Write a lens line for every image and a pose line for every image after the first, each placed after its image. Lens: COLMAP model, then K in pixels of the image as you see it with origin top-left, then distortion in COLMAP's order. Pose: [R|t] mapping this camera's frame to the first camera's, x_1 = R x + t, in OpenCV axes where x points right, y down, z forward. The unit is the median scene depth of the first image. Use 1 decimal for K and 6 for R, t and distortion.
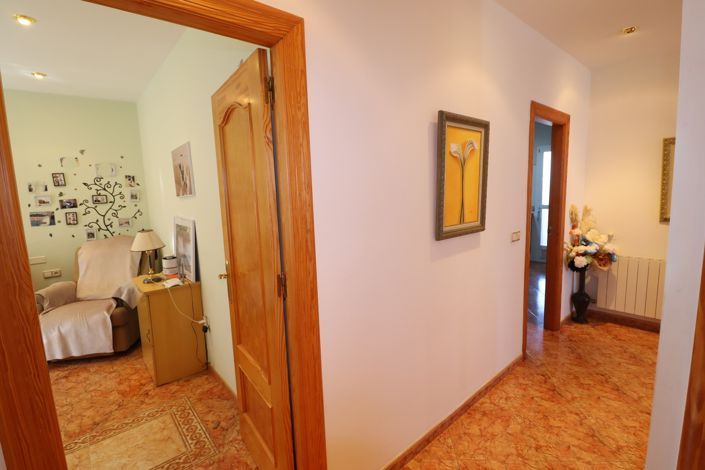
lens RADIAL K [[331.5, 0, 352.9], [0, 331.5, 233.0], [0, 0, 1]] dist [-0.019695, -0.001999]
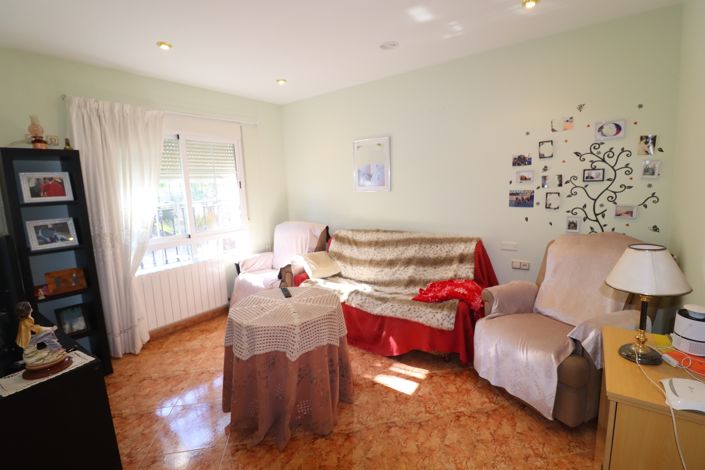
lens RADIAL K [[331.5, 0, 353.9], [0, 331.5, 230.2], [0, 0, 1]] dist [-0.019695, -0.001999]
pose [[0.230273, 0.158501, -0.960131, -0.214180], [-0.091907, 0.985778, 0.140693, -0.040316], [0.968776, 0.055845, 0.241565, 0.358074]]
